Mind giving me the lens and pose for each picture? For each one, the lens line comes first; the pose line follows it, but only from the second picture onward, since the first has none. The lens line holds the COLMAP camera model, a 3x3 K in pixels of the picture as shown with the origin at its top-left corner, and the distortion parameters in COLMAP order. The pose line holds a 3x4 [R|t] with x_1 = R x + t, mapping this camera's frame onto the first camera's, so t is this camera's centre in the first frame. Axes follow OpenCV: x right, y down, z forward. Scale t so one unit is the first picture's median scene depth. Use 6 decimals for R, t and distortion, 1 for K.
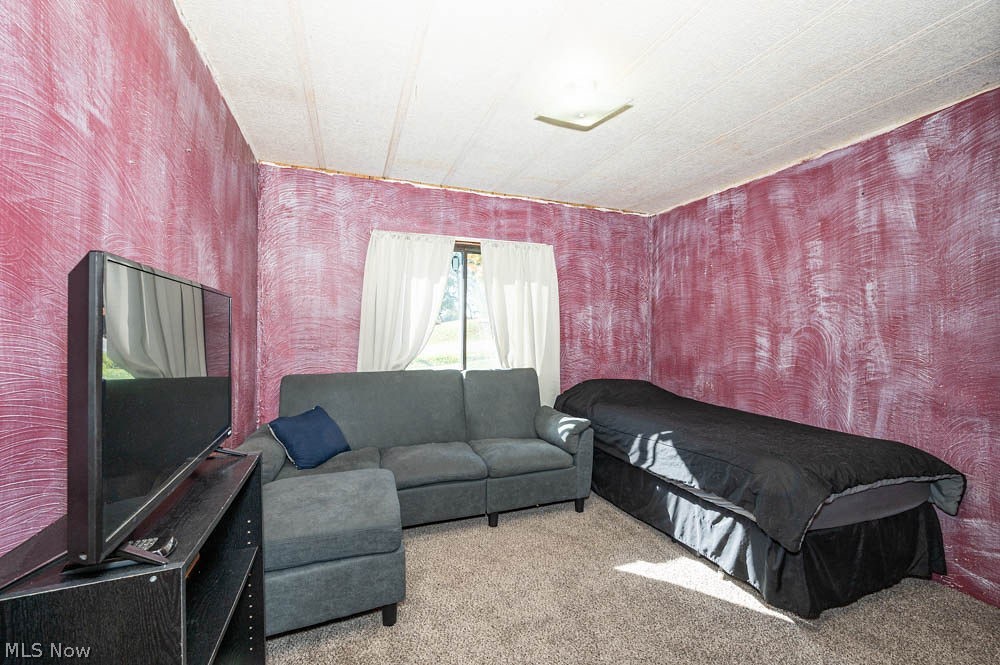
lens RADIAL K [[402.0, 0, 503.9], [0, 402.0, 329.6], [0, 0, 1]] dist [0.000834, 0.000148]
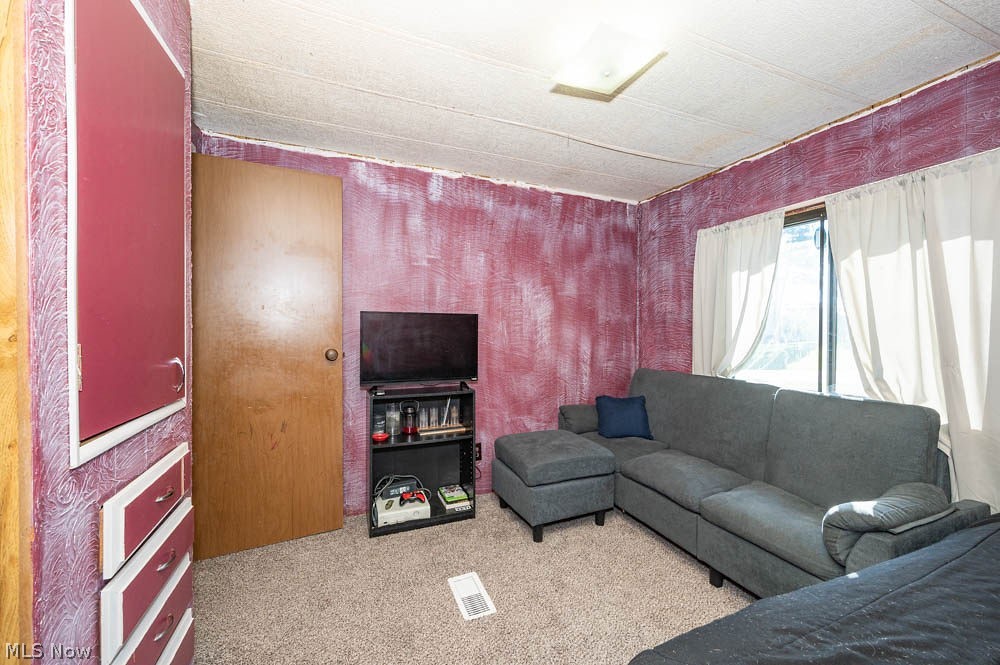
lens RADIAL K [[402.0, 0, 503.9], [0, 402.0, 329.6], [0, 0, 1]] dist [0.000834, 0.000148]
pose [[0.021208, 0.000689, -0.999775, 0.629289], [-0.001800, 0.999998, 0.000651, -0.005404], [0.999773, 0.001786, 0.021209, 0.487261]]
